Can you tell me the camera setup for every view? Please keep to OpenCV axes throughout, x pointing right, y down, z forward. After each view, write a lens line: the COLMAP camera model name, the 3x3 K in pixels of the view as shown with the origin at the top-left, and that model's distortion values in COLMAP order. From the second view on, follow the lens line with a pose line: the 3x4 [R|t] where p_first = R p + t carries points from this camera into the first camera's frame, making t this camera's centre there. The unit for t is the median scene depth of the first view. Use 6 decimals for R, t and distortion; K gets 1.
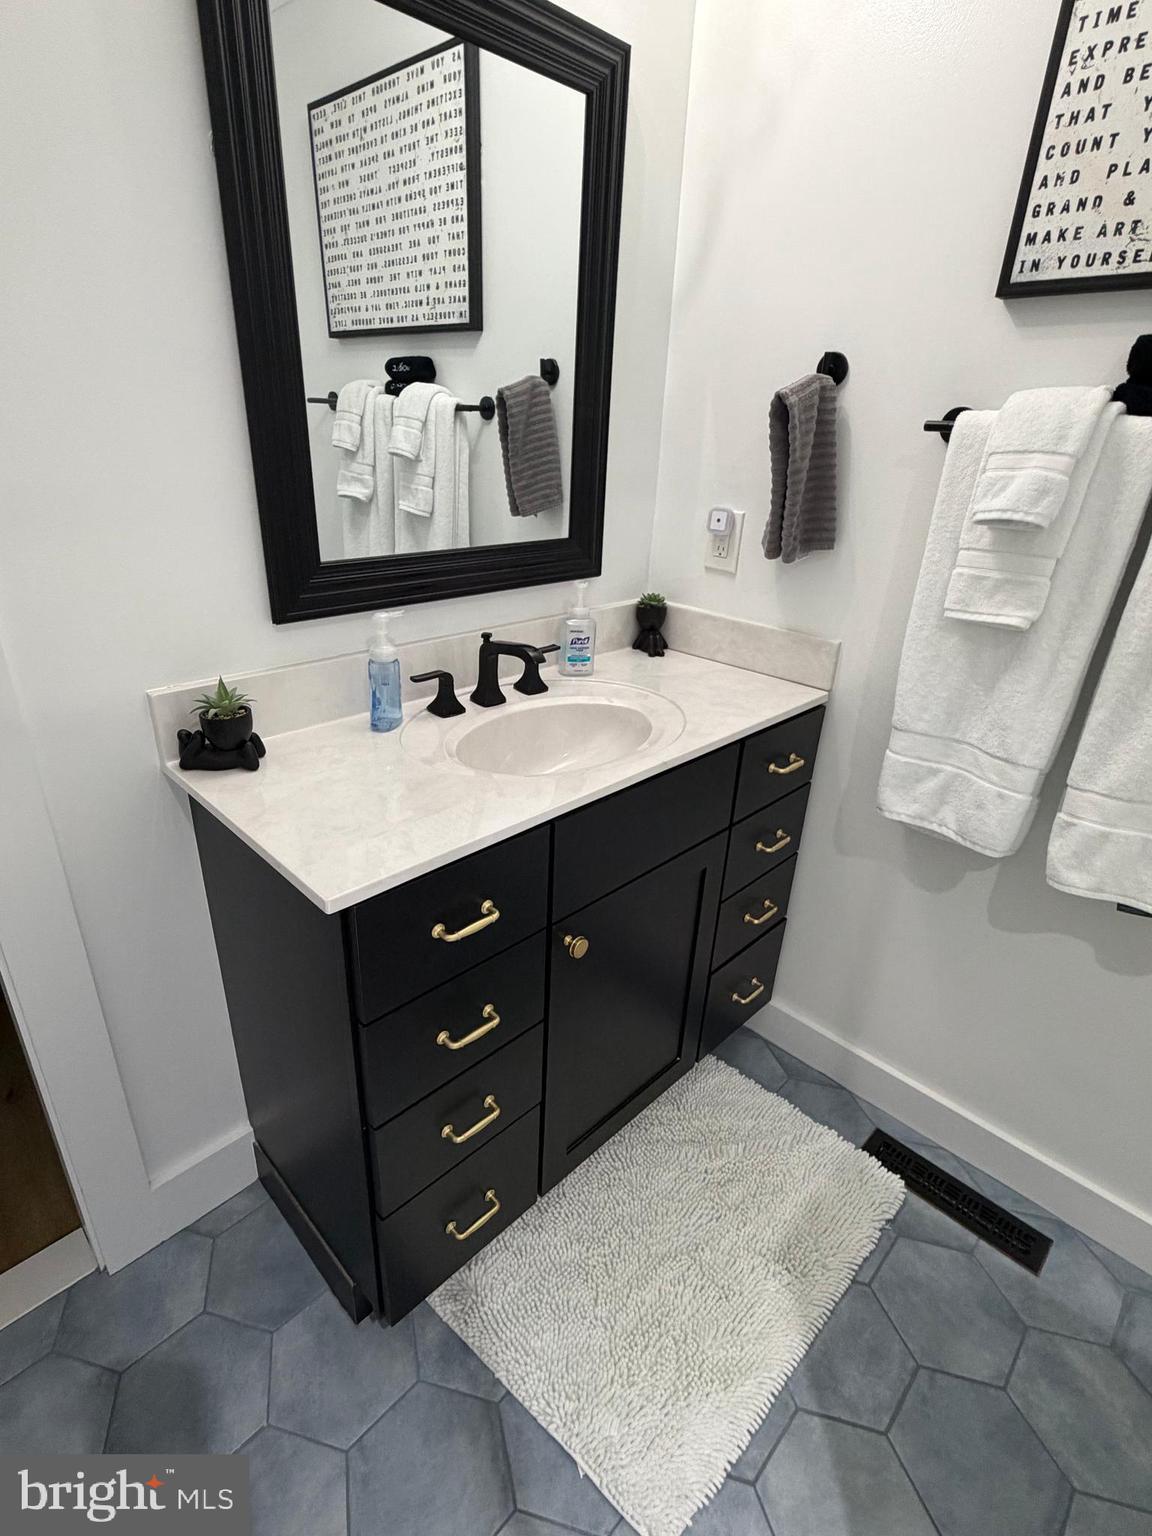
lens RADIAL K [[764.8, 0, 576.1], [0, 764.8, 770.8], [0, 0, 1]] dist [0.001924, -0.000333]
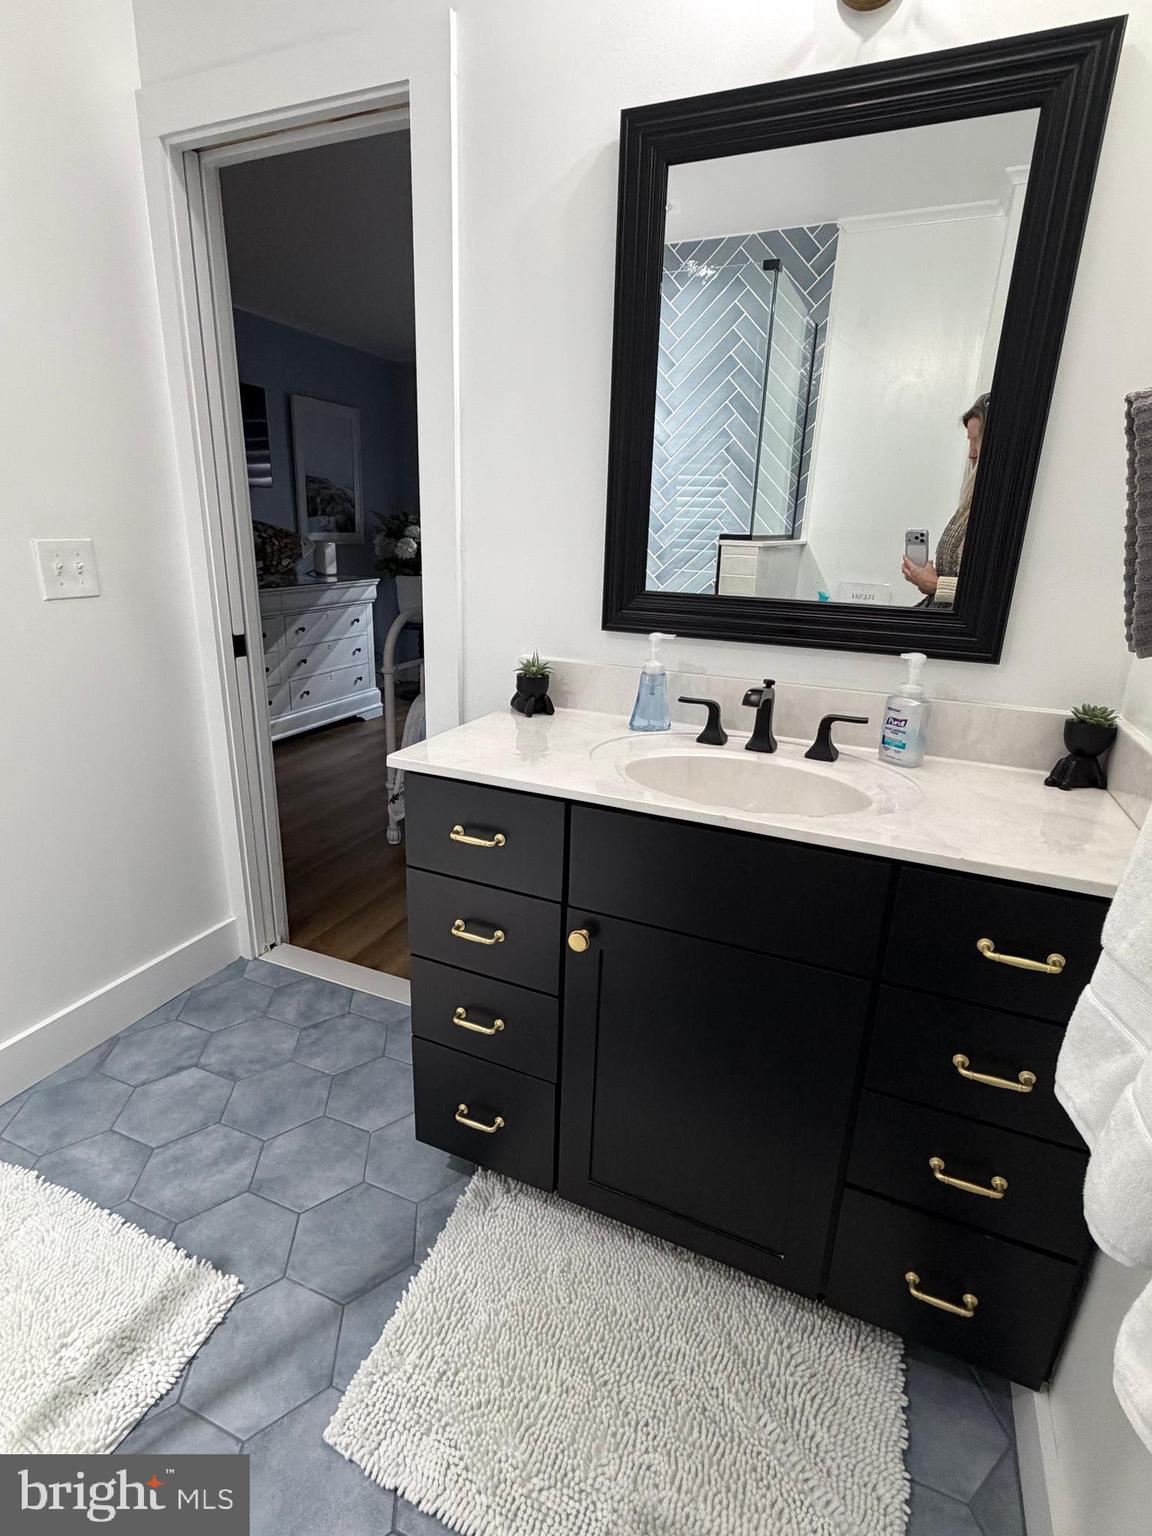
lens RADIAL K [[764.8, 0, 570.5], [0, 764.8, 771.6], [0, 0, 1]] dist [0.001924, -0.000333]
pose [[0.357628, 0.255580, -0.898210, 0.646808], [-0.402999, 0.909890, 0.098447, -0.056988], [0.842433, 0.326770, 0.428401, 0.347072]]
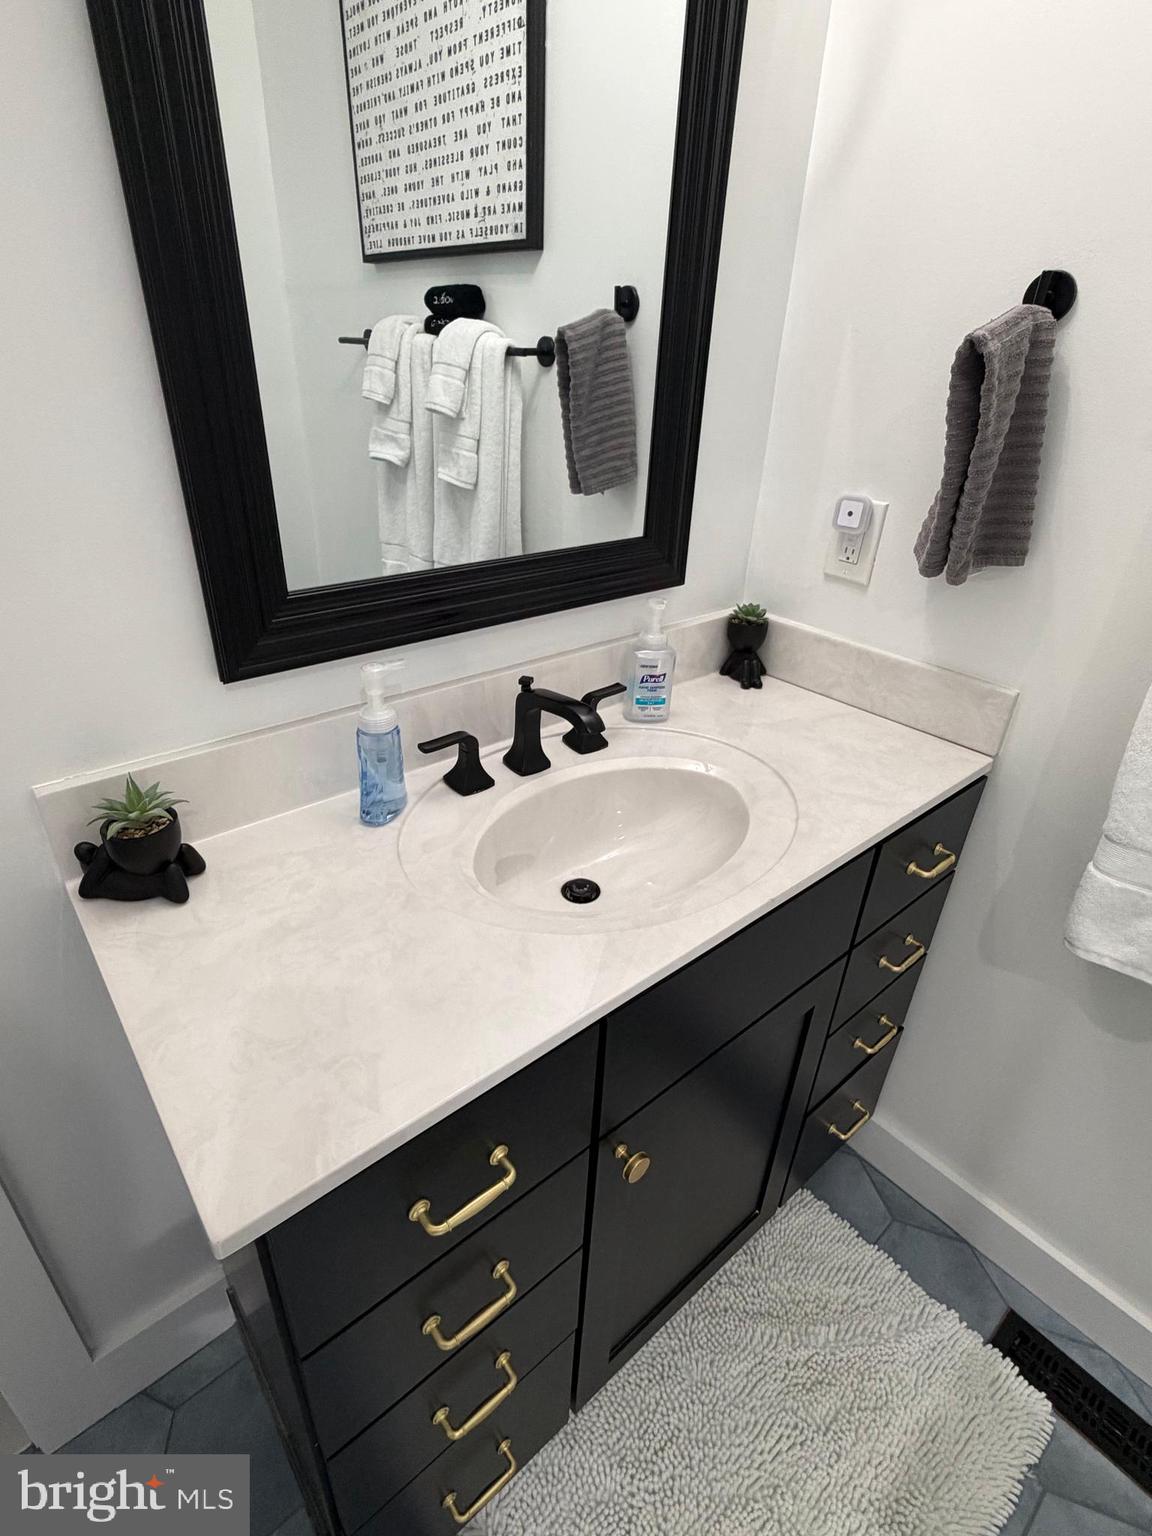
lens RADIAL K [[764.8, 0, 574.8], [0, 764.8, 768.4], [0, 0, 1]] dist [0.001924, -0.000333]
pose [[0.995941, 0.039448, -0.080902, -0.007237], [-0.033777, 0.996953, 0.070309, -0.130888], [0.083429, -0.067291, 0.994239, 0.241936]]
